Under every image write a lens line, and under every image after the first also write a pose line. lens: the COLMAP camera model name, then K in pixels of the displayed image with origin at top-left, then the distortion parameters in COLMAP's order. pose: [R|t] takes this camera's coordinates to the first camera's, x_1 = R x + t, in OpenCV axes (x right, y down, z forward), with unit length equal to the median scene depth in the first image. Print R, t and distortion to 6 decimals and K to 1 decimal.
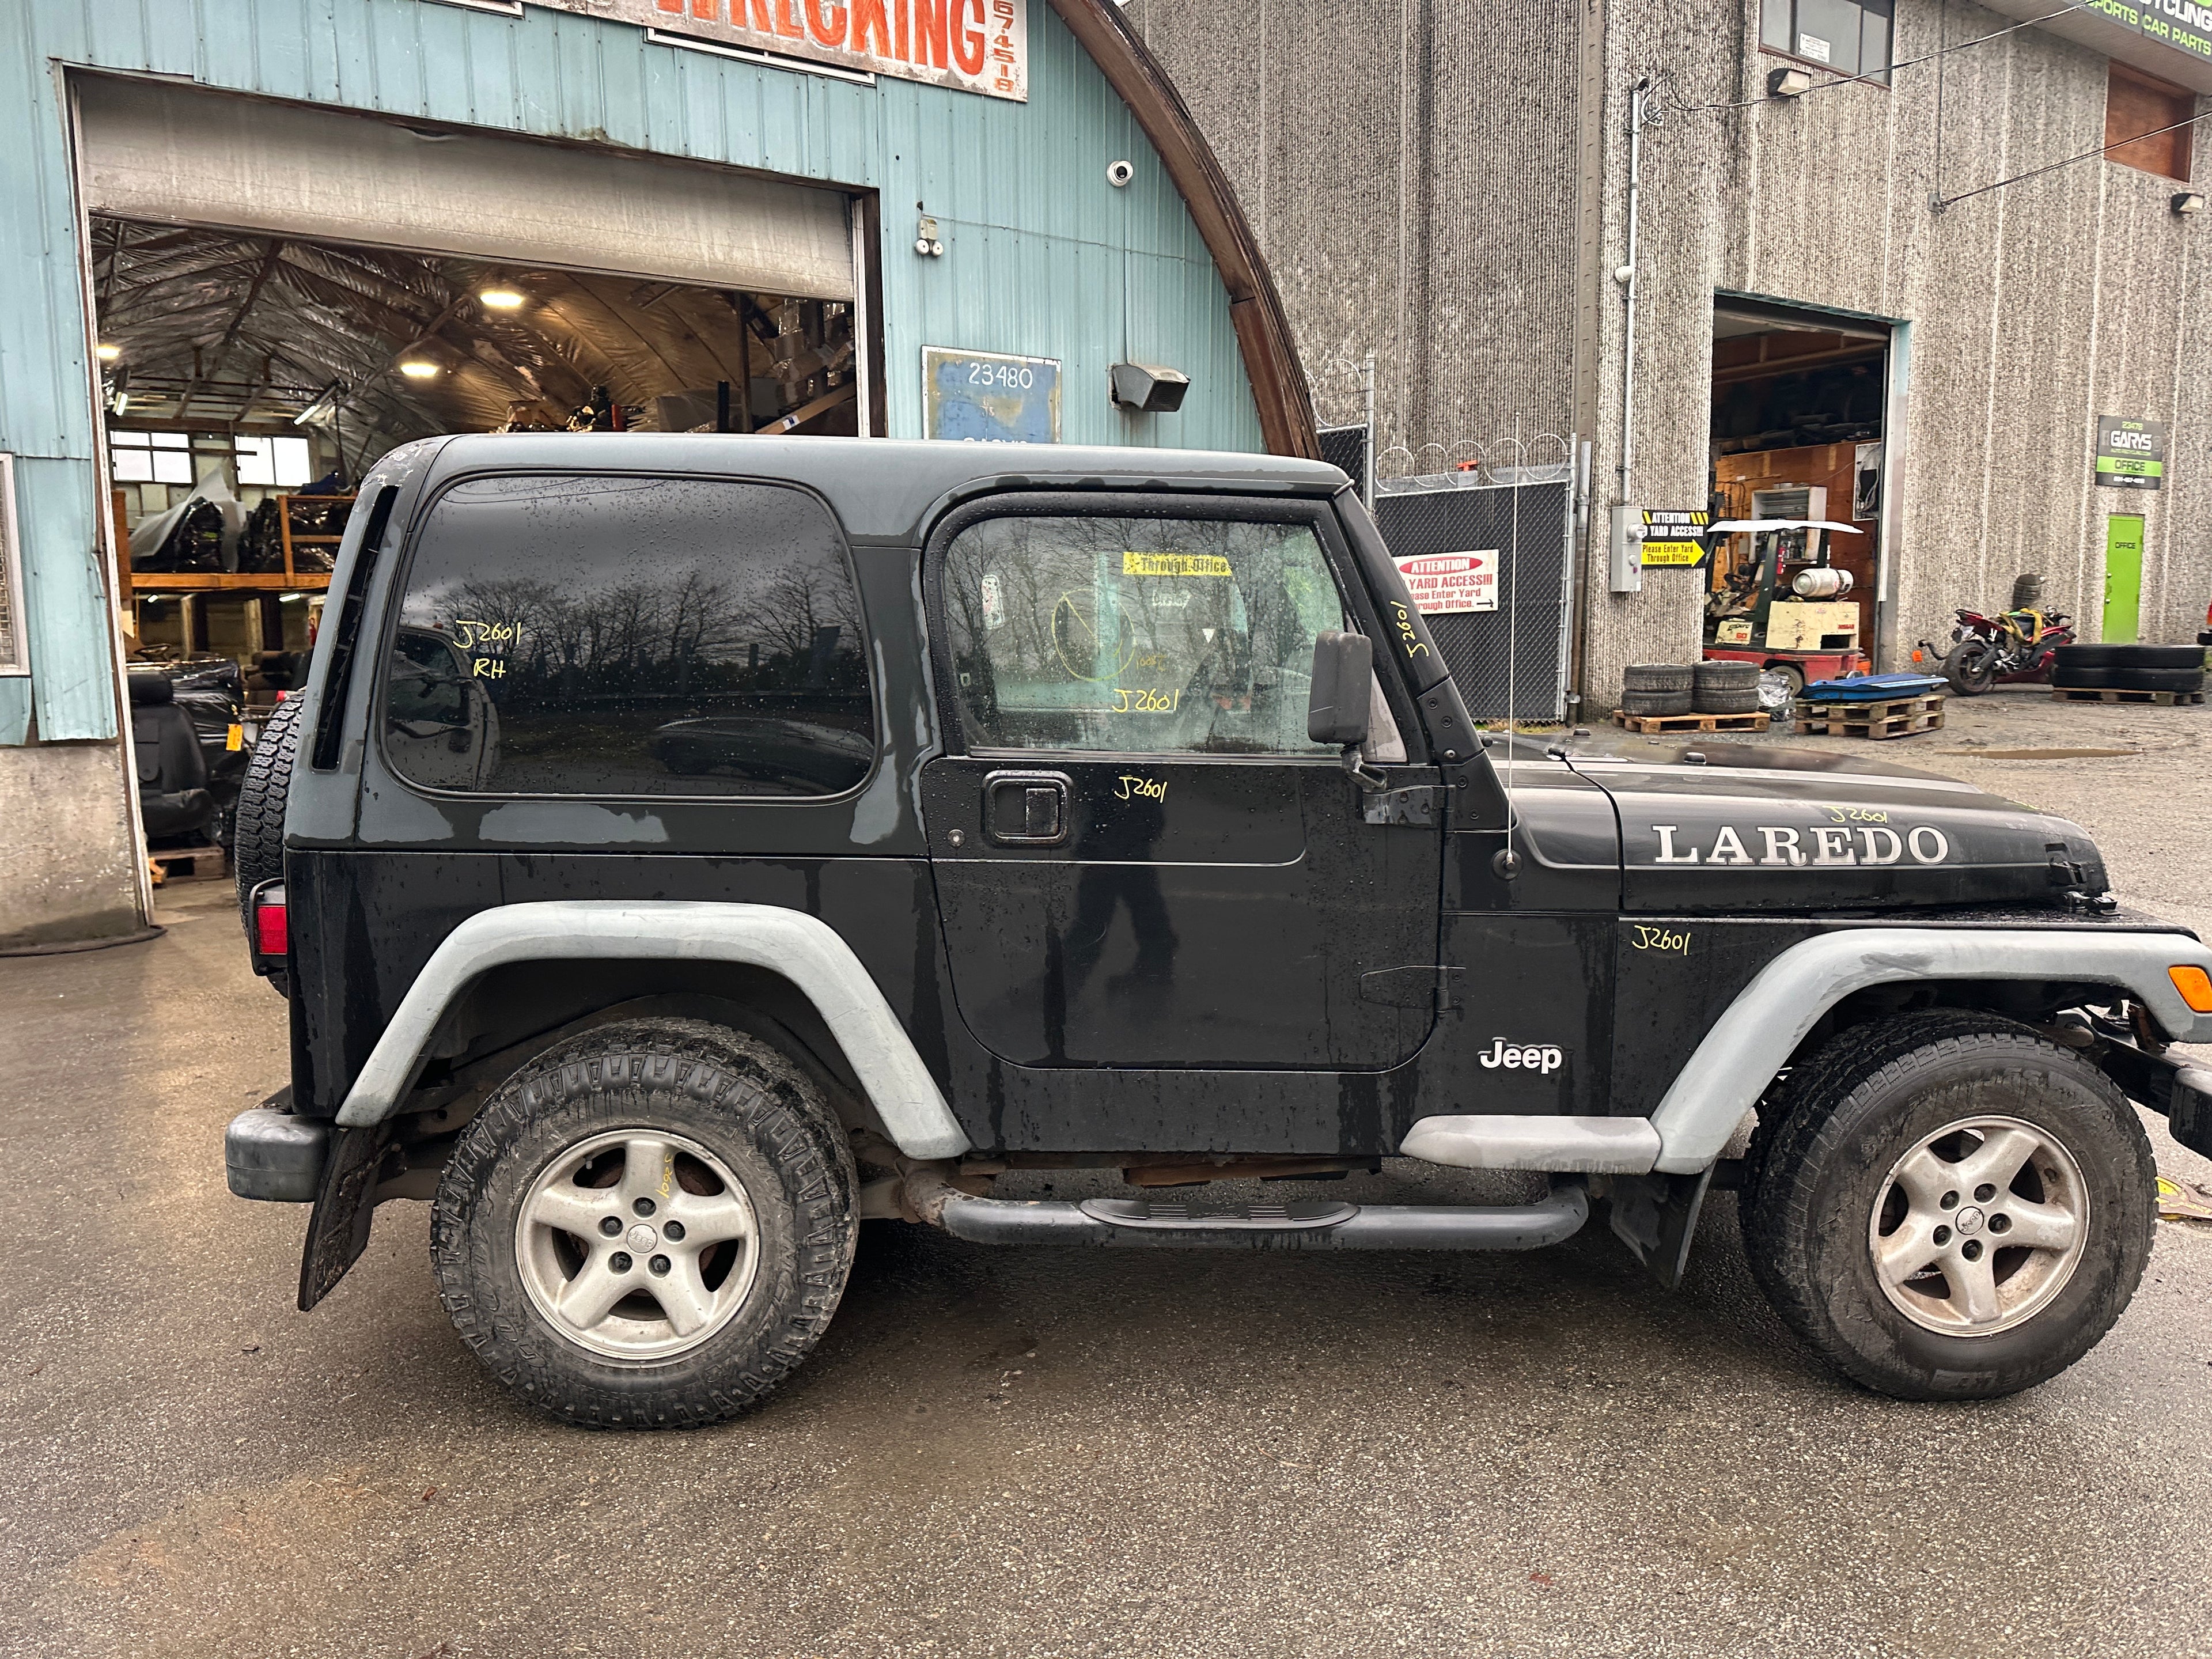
lens RADIAL K [[1564.9, 0, 1105.2], [0, 1564.9, 812.5], [0, 0, 1]] dist [0.035031, -0.029596]
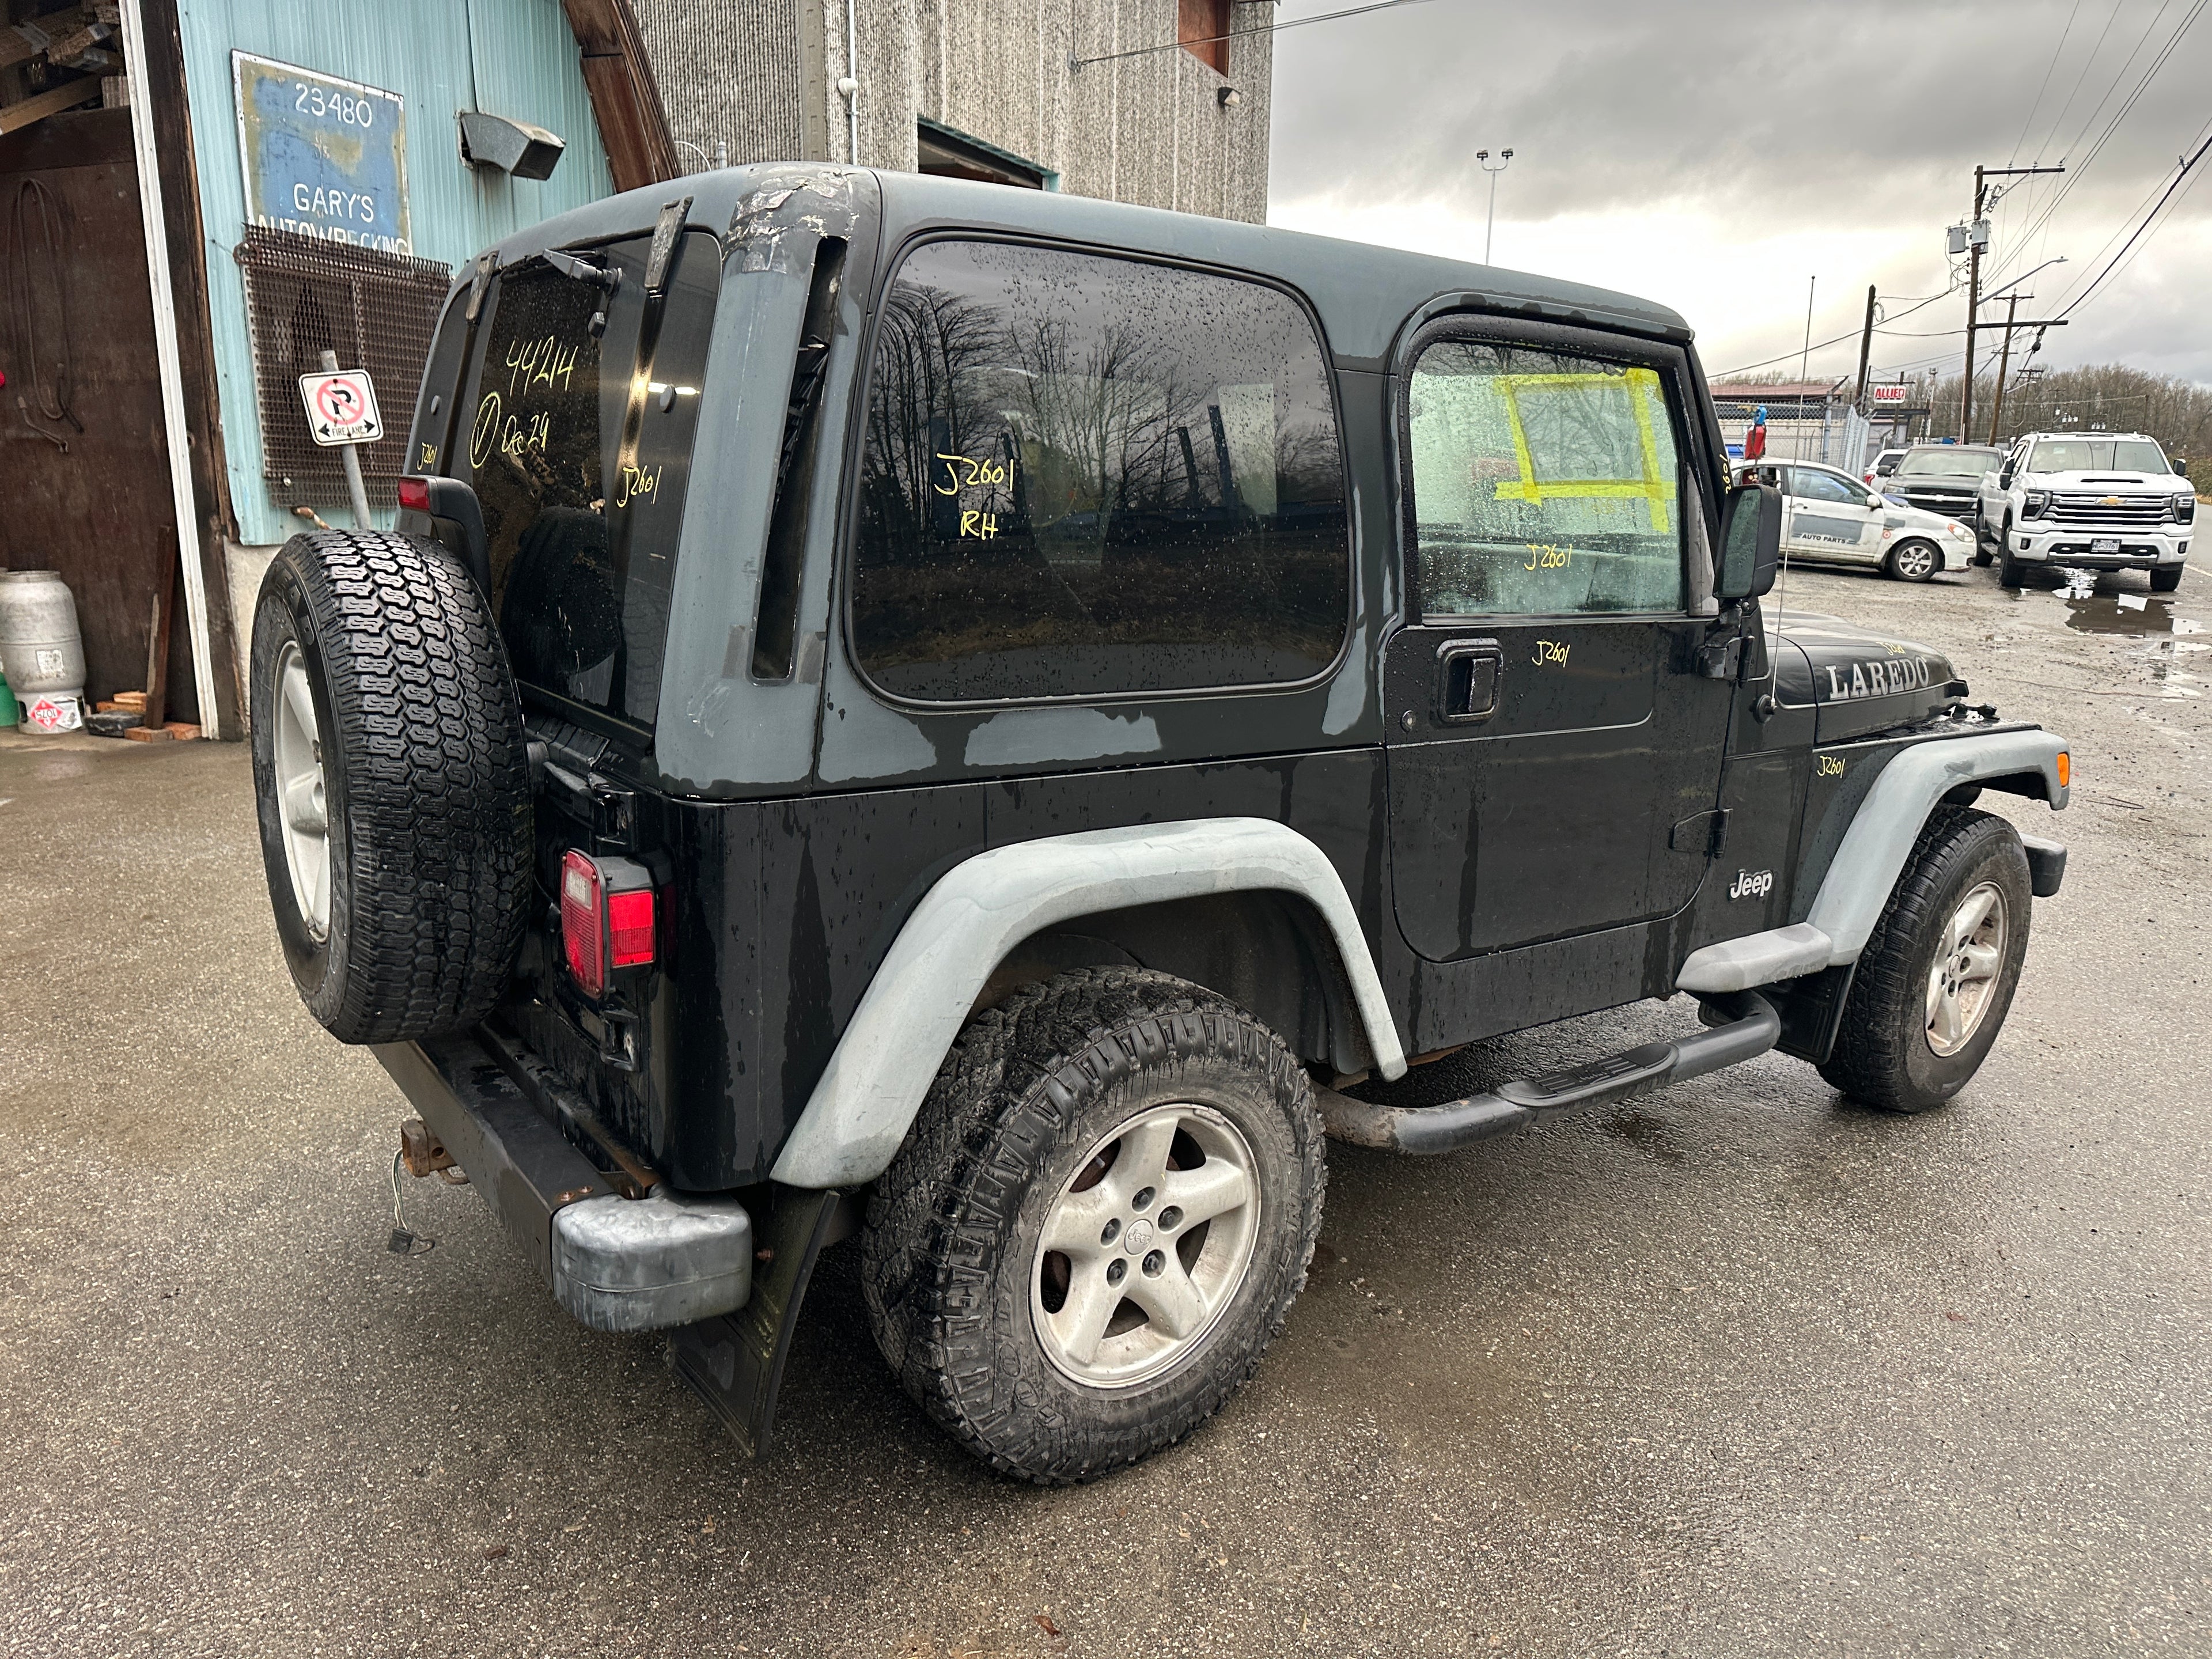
lens RADIAL K [[1568.1, 0, 1093.7], [0, 1568.1, 846.5], [0, 0, 1]] dist [0.036935, -0.038930]
pose [[0.824774, -0.111278, 0.554405, -0.258571], [0.038965, 0.989299, 0.140601, -0.015413], [-0.564118, -0.094362, 0.820285, 0.127831]]
